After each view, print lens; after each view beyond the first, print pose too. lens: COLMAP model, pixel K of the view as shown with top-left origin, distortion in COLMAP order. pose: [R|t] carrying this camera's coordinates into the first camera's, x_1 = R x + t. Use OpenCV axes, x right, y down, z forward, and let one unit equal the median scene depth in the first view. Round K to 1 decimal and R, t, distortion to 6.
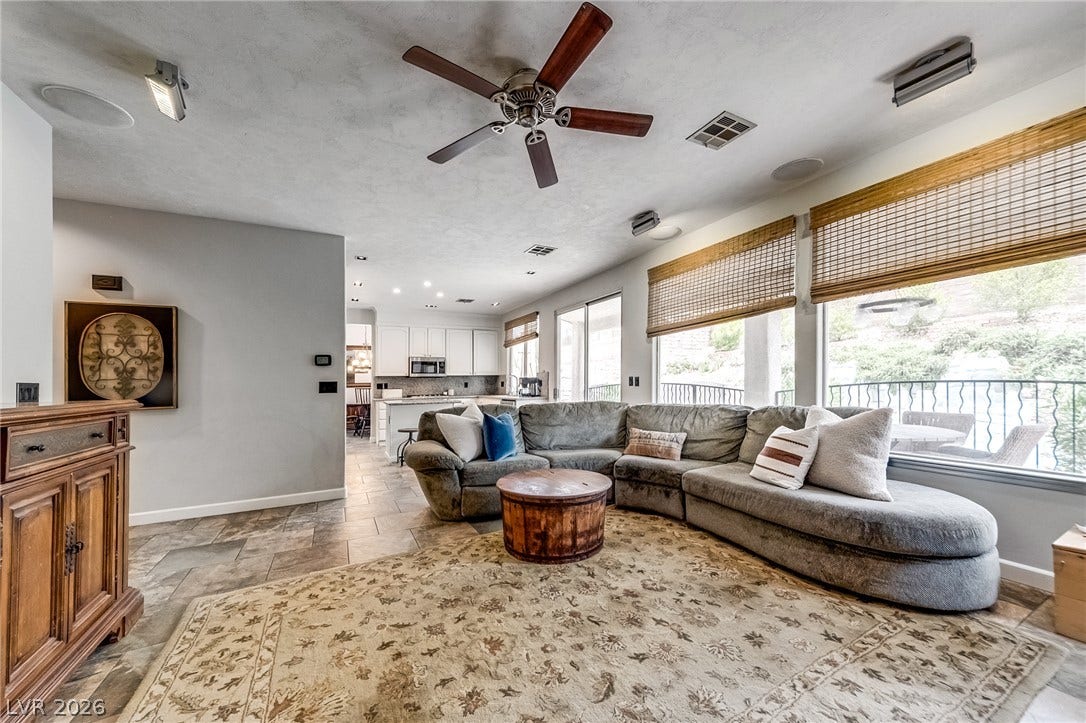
lens RADIAL K [[397.4, 0, 542.3], [0, 397.4, 380.6], [0, 0, 1]] dist [-0.000708, -0.000189]
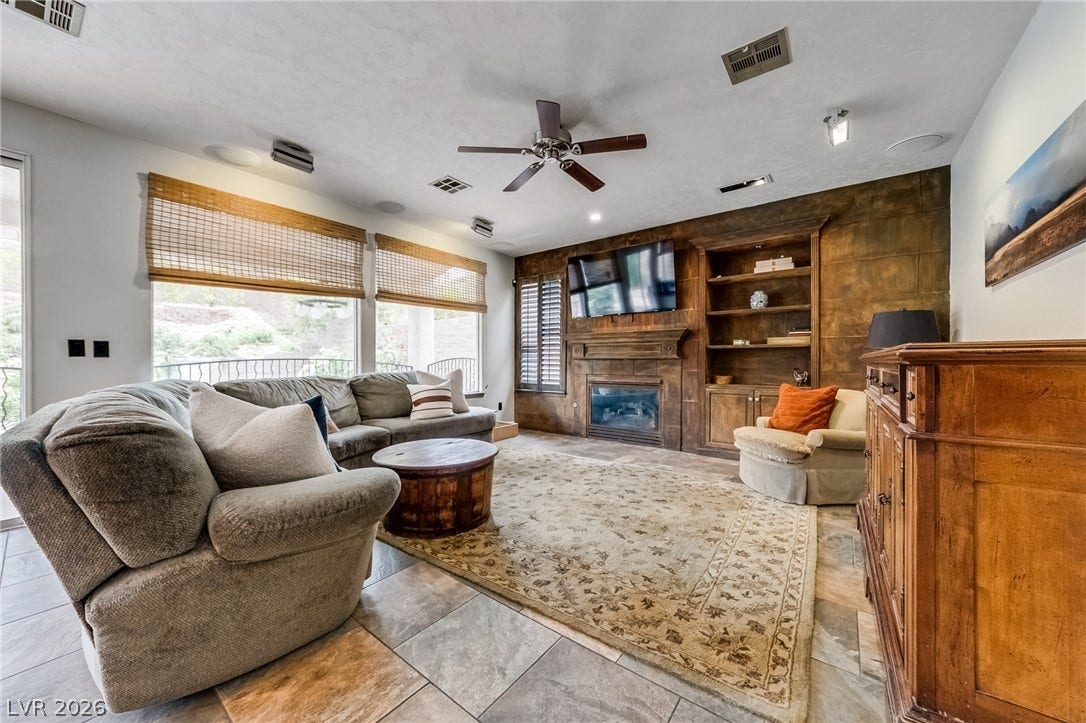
lens RADIAL K [[386.7, 0, 543.0], [0, 386.7, 361.5], [0, 0, 1]] dist [-0.000415, -0.000054]
pose [[-0.417965, 0.017159, 0.908301, -1.085637], [0.008087, 0.999852, -0.015167, 0.067037], [-0.908427, 0.001007, -0.418042, 1.370172]]
